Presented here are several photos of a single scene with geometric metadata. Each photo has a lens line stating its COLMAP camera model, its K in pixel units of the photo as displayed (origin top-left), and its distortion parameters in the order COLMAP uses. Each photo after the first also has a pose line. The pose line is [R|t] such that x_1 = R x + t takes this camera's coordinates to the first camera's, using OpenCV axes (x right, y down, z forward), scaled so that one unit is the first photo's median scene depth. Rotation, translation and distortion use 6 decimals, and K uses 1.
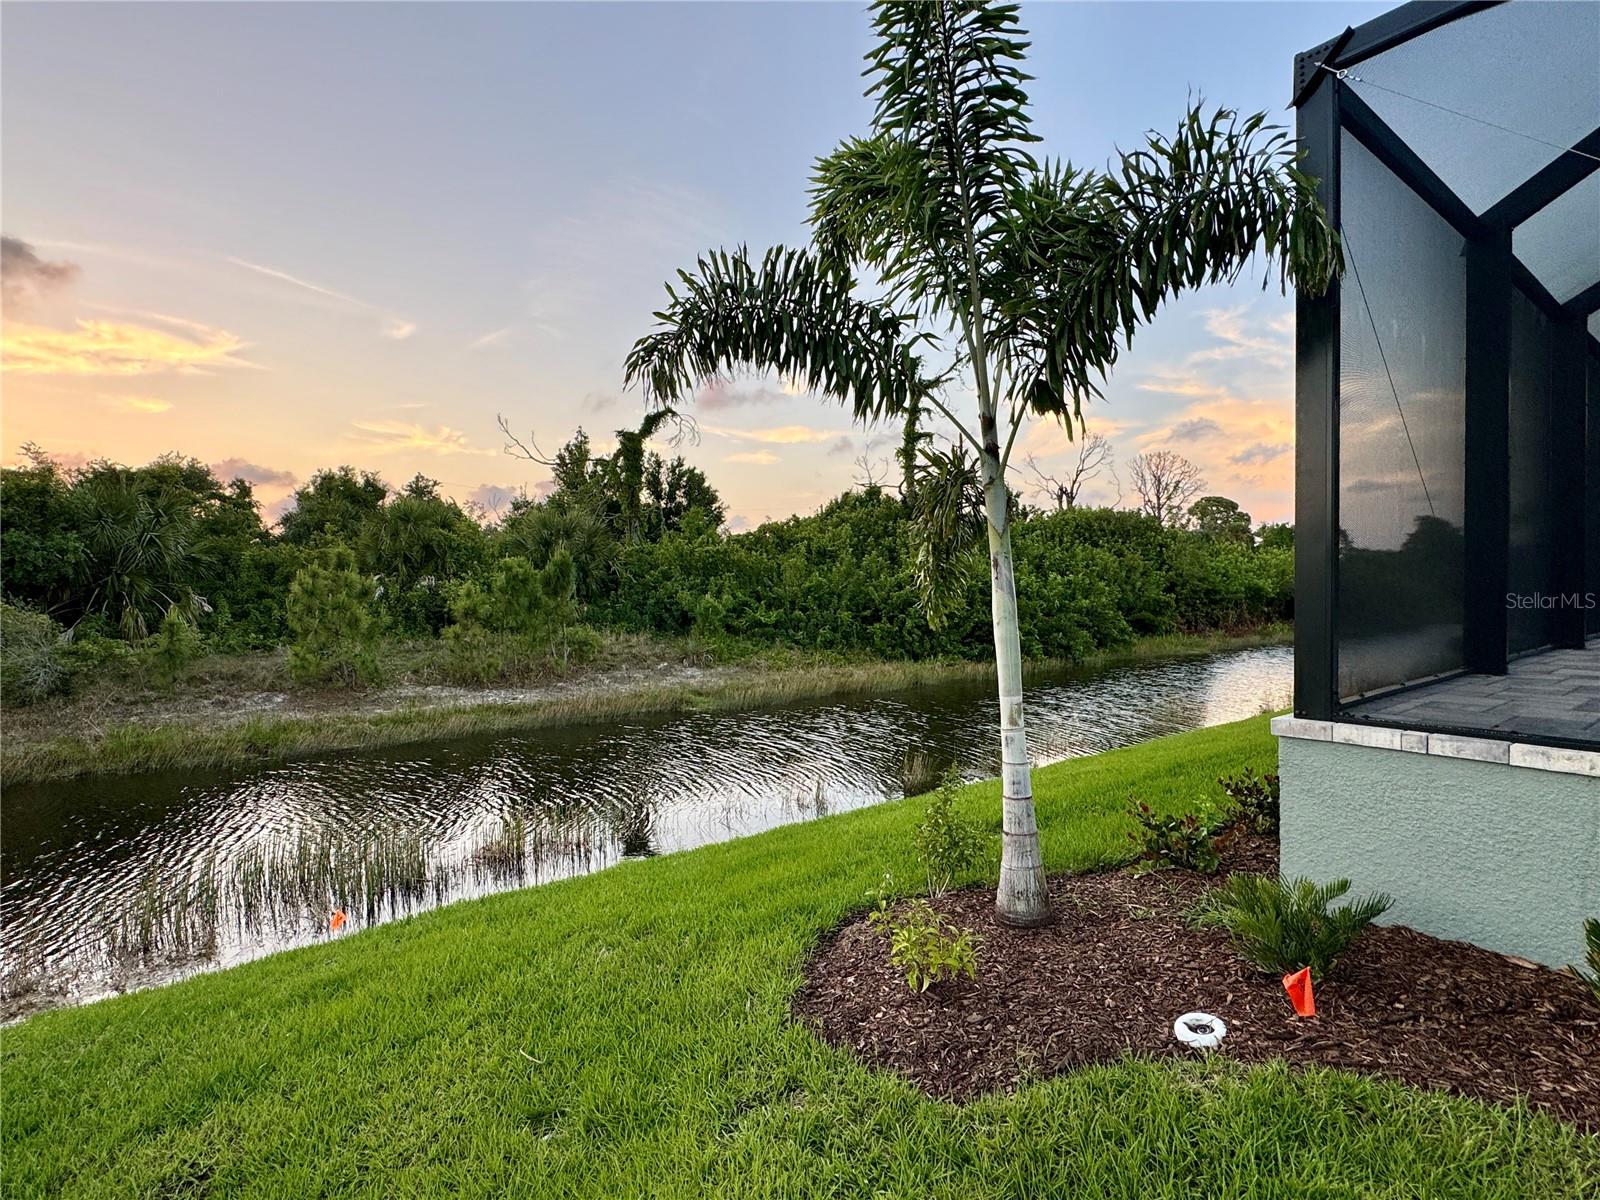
lens RADIAL K [[796.8, 0, 793.6], [0, 796.8, 602.3], [0, 0, 1]] dist [0.000641, -0.000152]
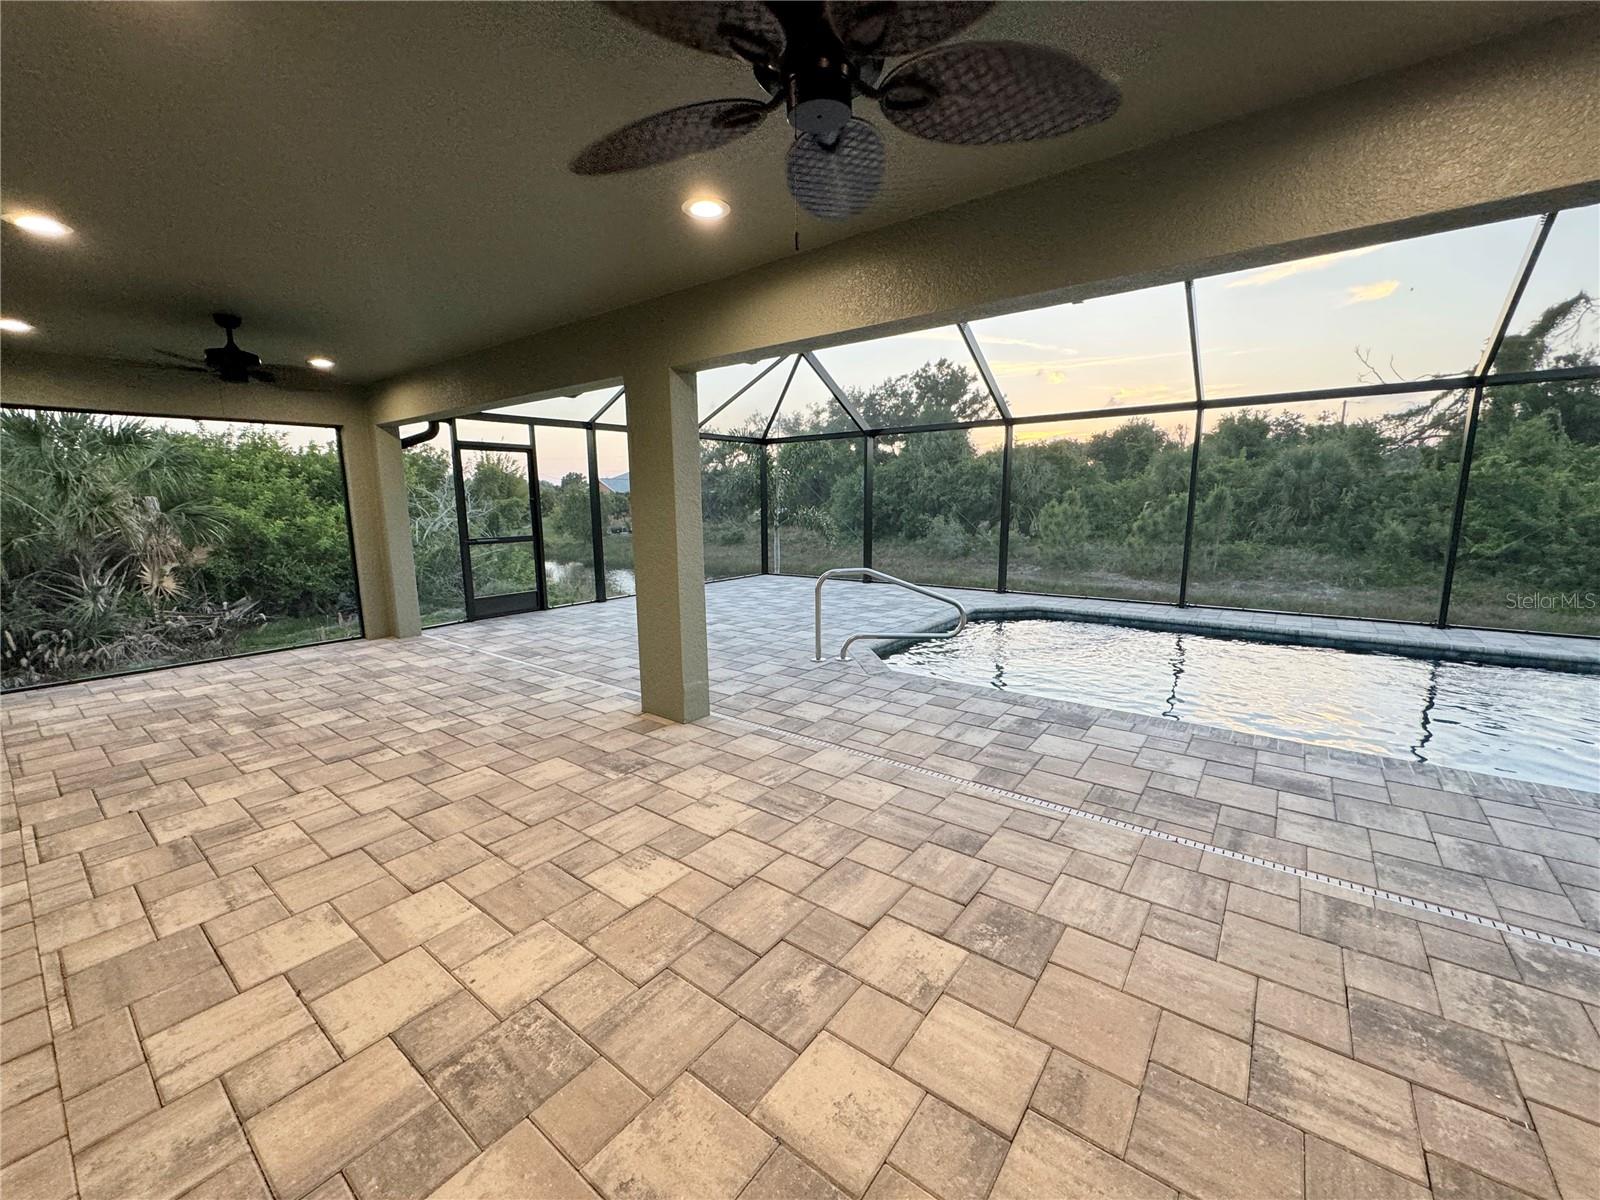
lens RADIAL K [[636.4, 0, 798.7], [0, 636.4, 594.8], [0, 0, 1]] dist [0.001032, -0.000853]
pose [[0.254562, 0.151217, -0.955161, 0.411334], [-0.008975, 0.988026, 0.154028, -0.030480], [0.967015, -0.030637, 0.252871, 0.014521]]
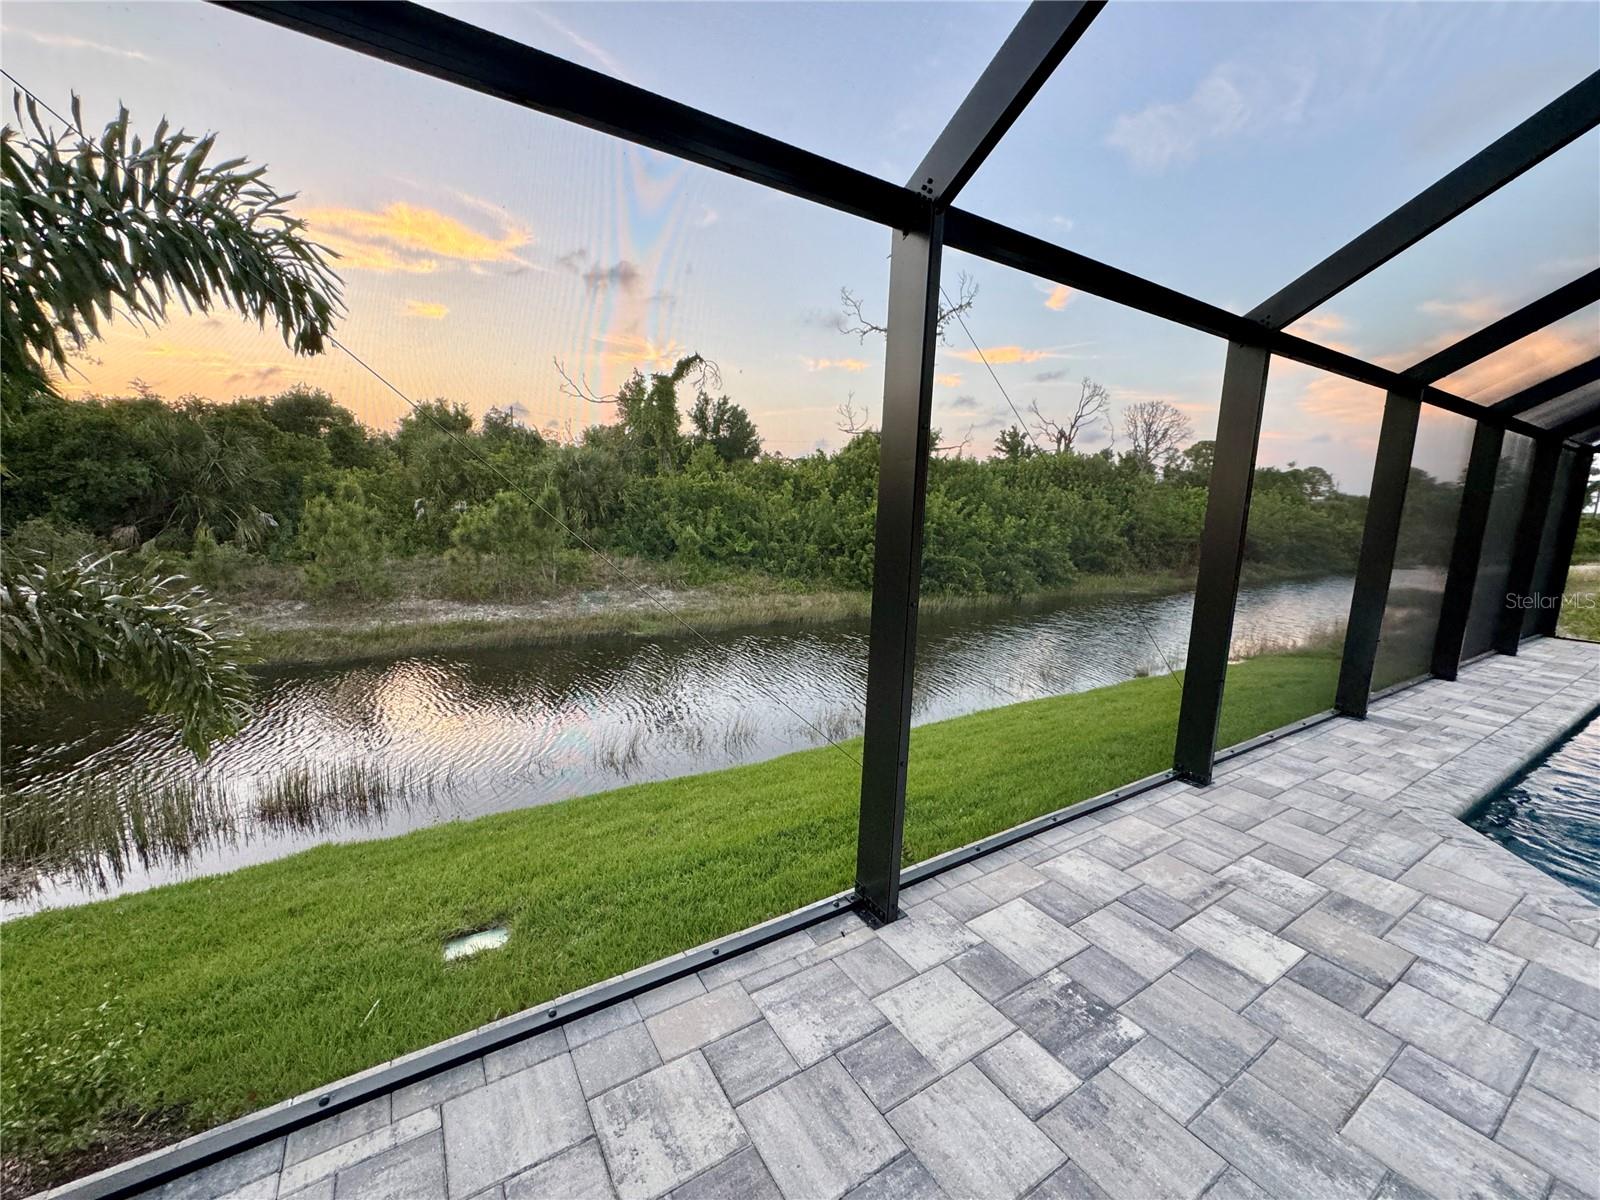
lens RADIAL K [[636.4, 0, 798.4], [0, 636.4, 601.1], [0, 0, 1]] dist [0.001032, -0.000853]
pose [[0.994922, 0.054635, -0.084525, 0.109697], [-0.042401, 0.989200, 0.140307, -0.031682], [0.091278, -0.136011, 0.986494, 0.063613]]
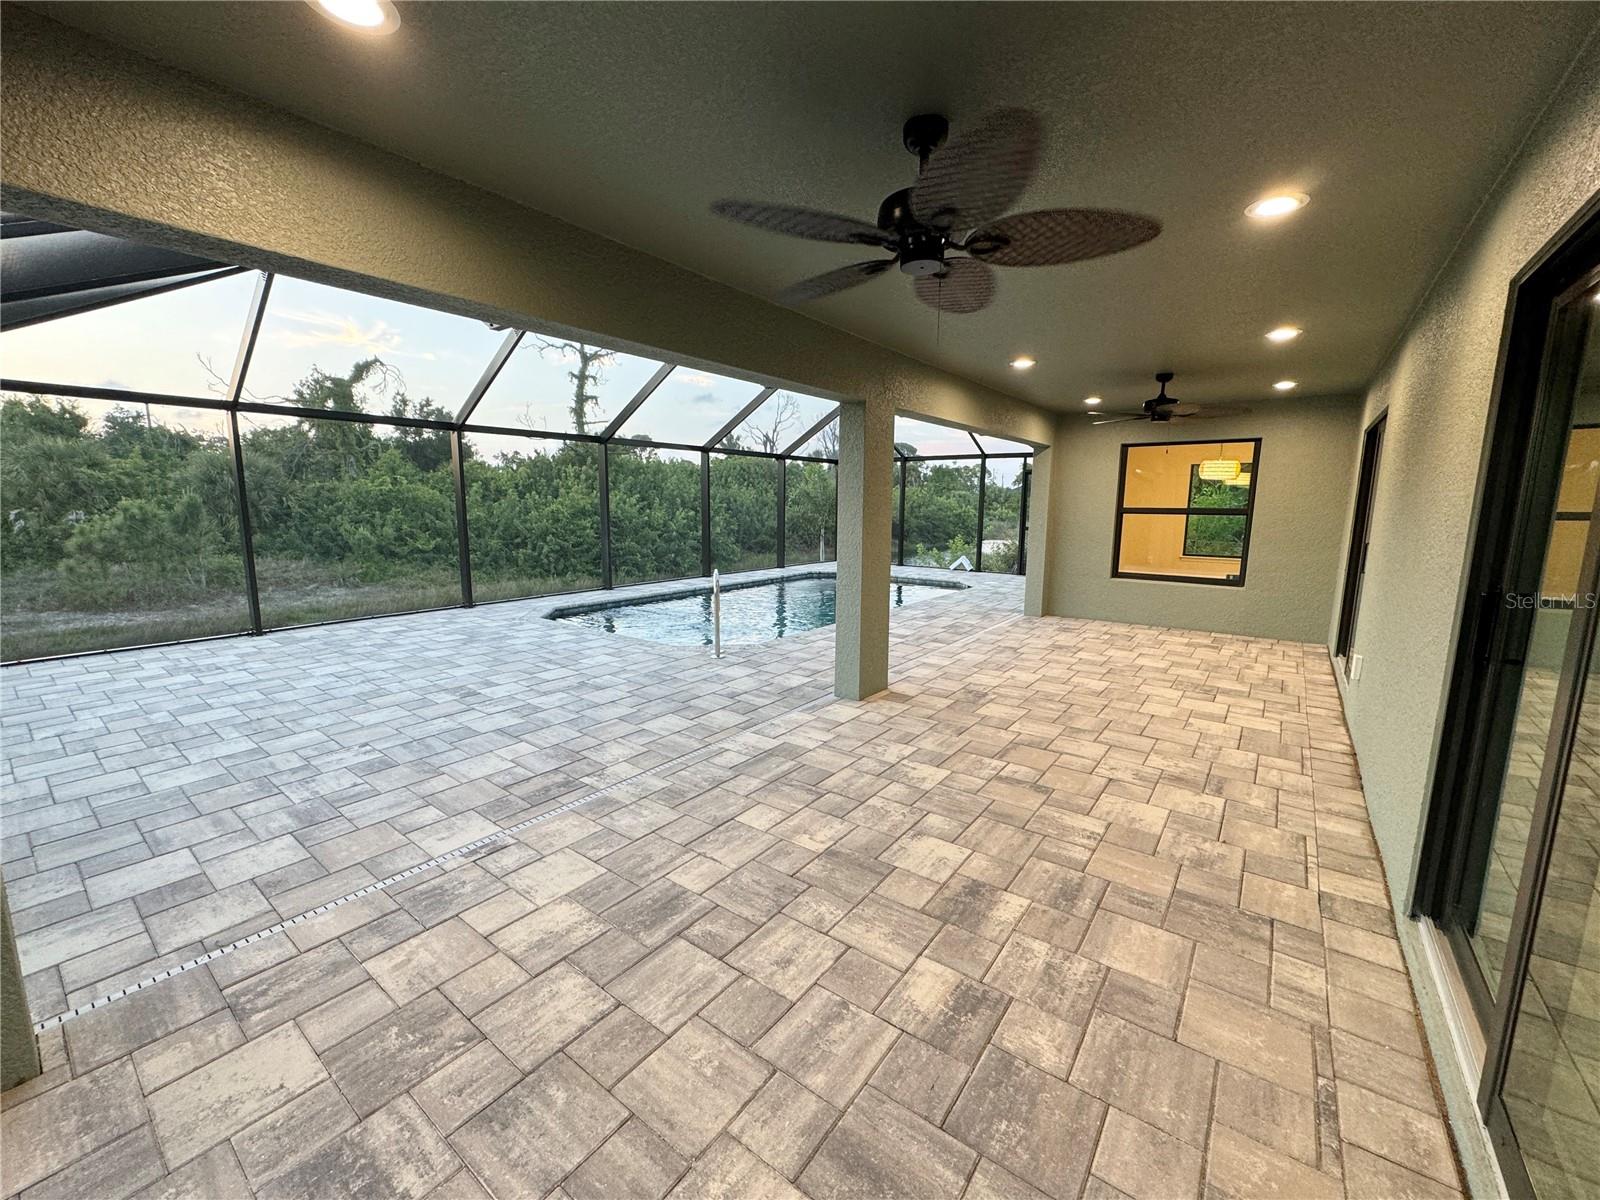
lens RADIAL K [[636.4, 0, 798.5], [0, 636.4, 602.1], [0, 0, 1]] dist [0.001032, -0.000853]
pose [[0.965371, -0.026947, 0.259487, 0.232449], [-0.008580, 0.990833, 0.134816, -0.028098], [-0.260741, -0.132374, 0.956290, -0.115270]]
